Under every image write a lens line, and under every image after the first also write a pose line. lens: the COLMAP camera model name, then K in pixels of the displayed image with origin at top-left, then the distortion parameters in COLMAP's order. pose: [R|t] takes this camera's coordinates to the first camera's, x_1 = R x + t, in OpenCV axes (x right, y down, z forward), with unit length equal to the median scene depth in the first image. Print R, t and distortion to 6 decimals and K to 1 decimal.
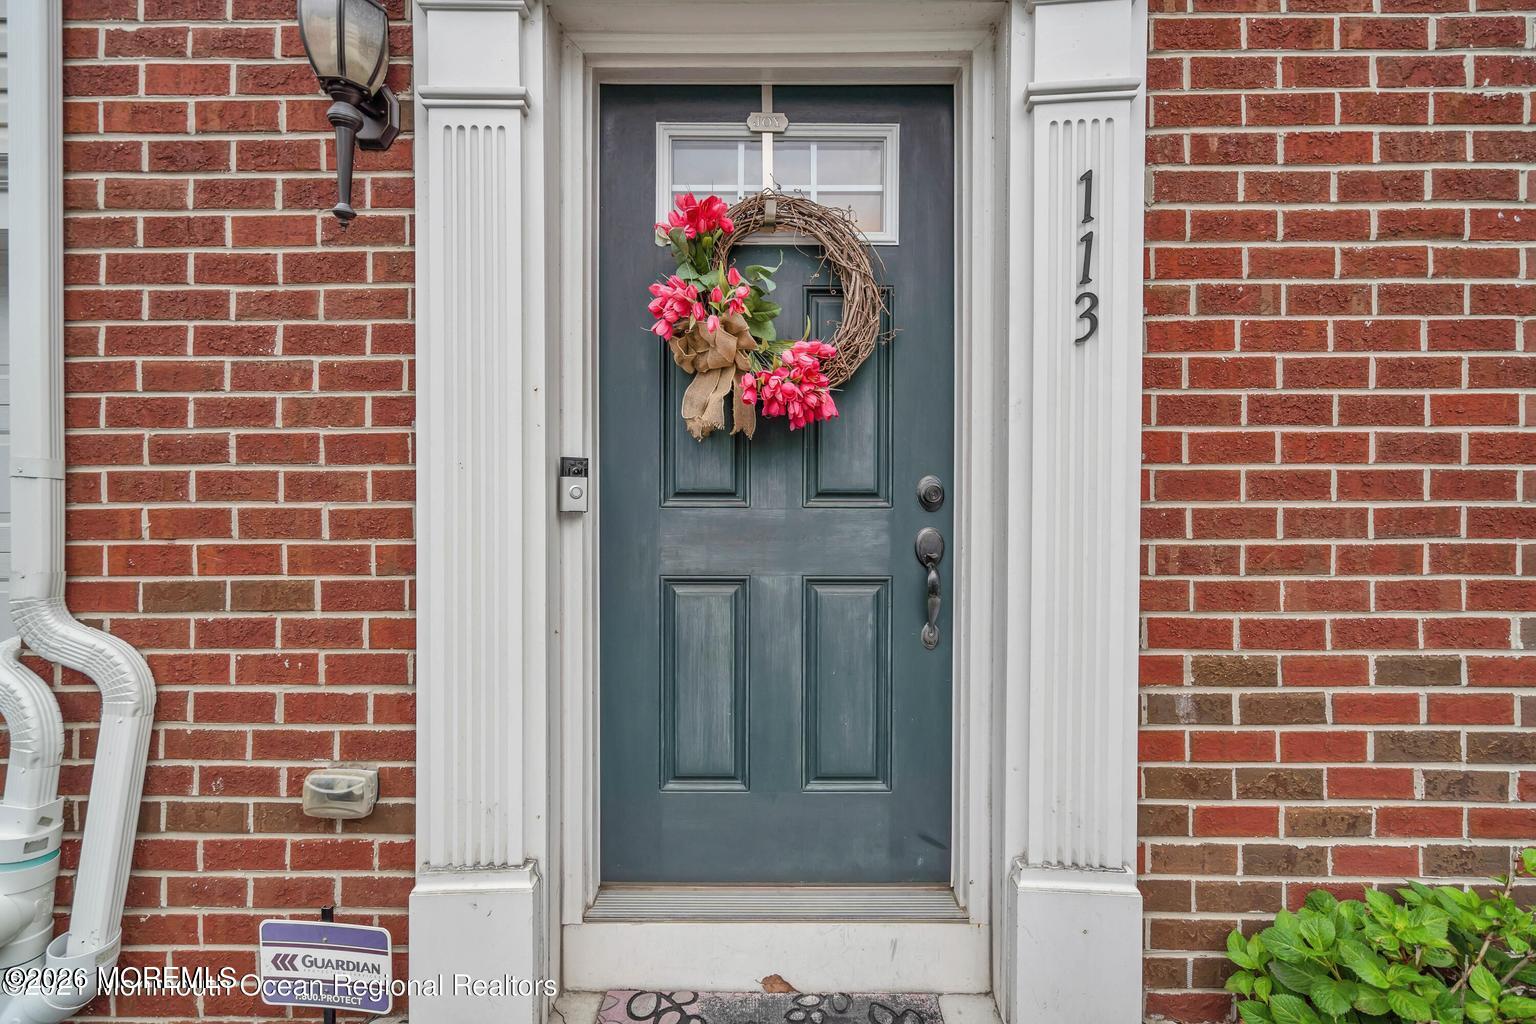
lens RADIAL K [[692.5, 0, 796.8], [0, 692.5, 508.5], [0, 0, 1]] dist [0.002604, -0.000801]
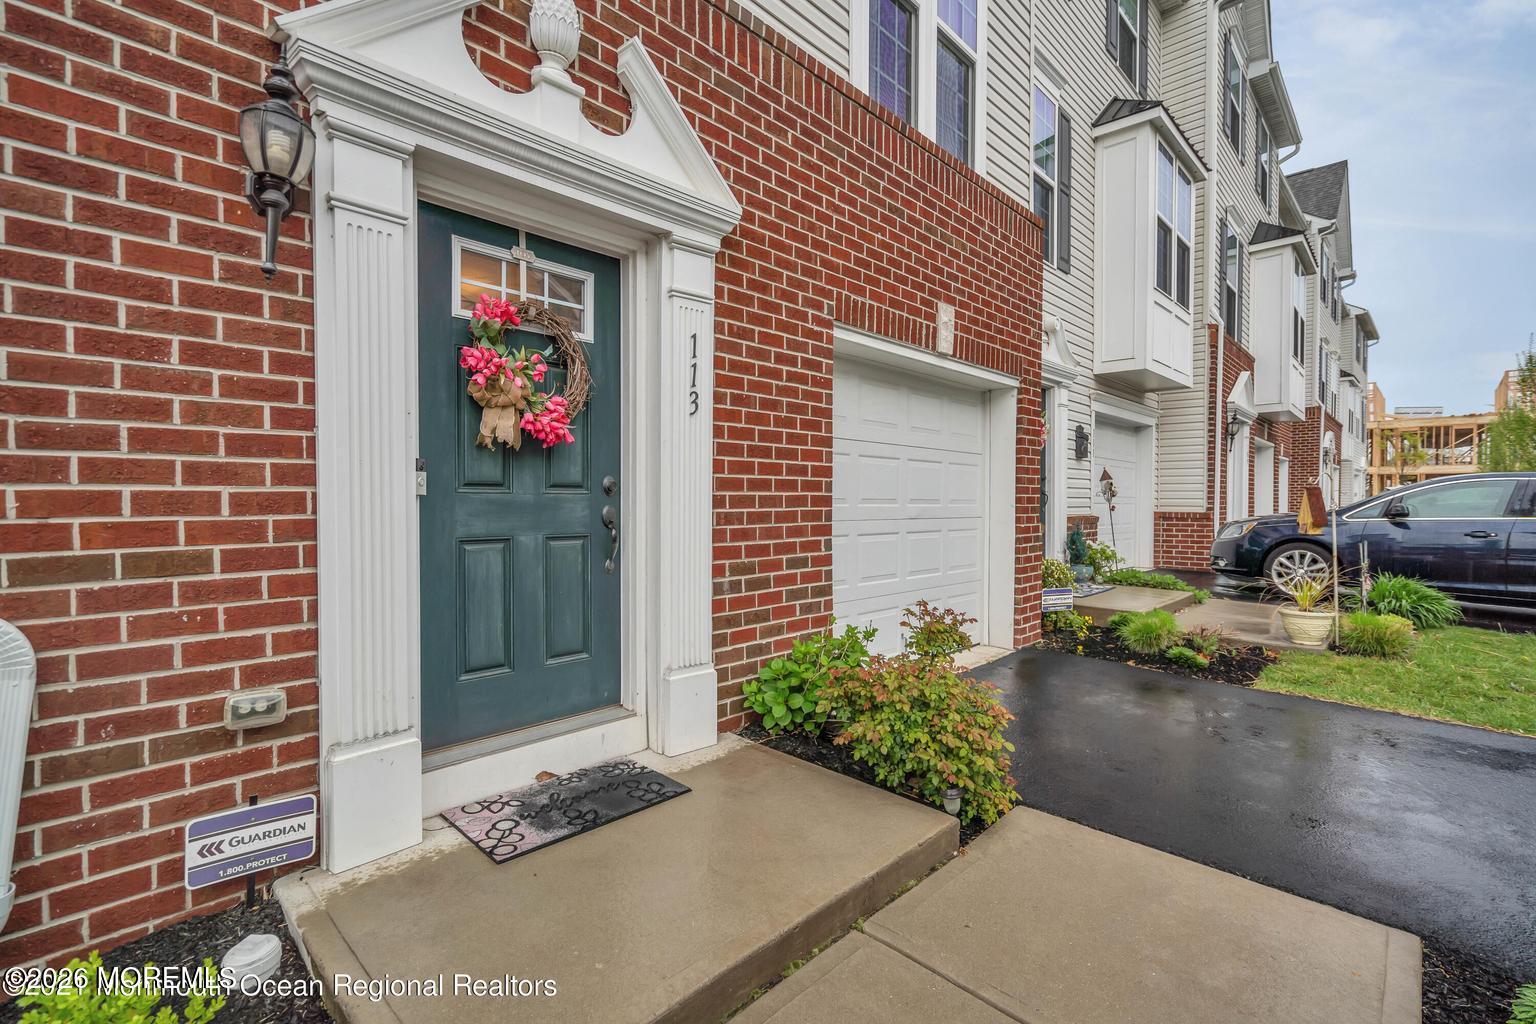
lens RADIAL K [[692.5, 0, 763.9], [0, 692.5, 508.2], [0, 0, 1]] dist [0.002604, -0.000801]
pose [[0.692572, -0.008698, 0.721297, -0.910077], [0.004797, 0.999961, 0.007453, 0.026118], [-0.721333, -0.001702, 0.692586, -0.577420]]
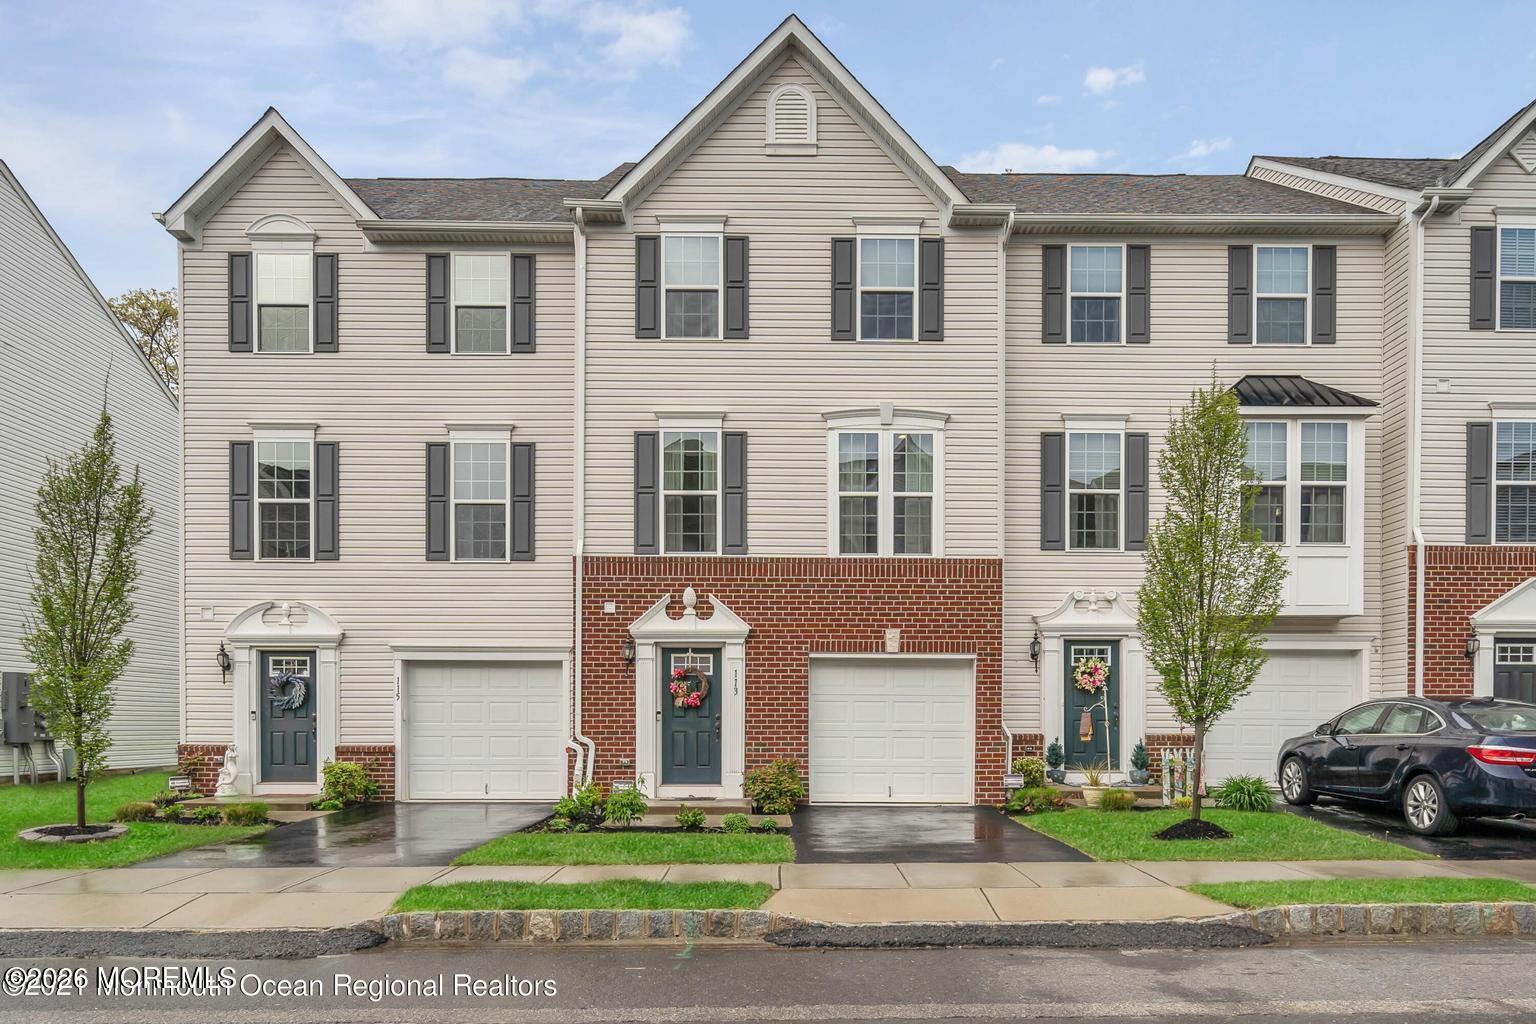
lens RADIAL K [[692.5, 0, 764.8], [0, 692.5, 516.7], [0, 0, 1]] dist [0.002604, -0.000801]
pose [[0.999996, 0.000362, 0.002811, 0.652306], [-0.000332, 0.999945, -0.010454, -1.835116], [-0.002815, 0.010453, 0.999941, -5.531603]]
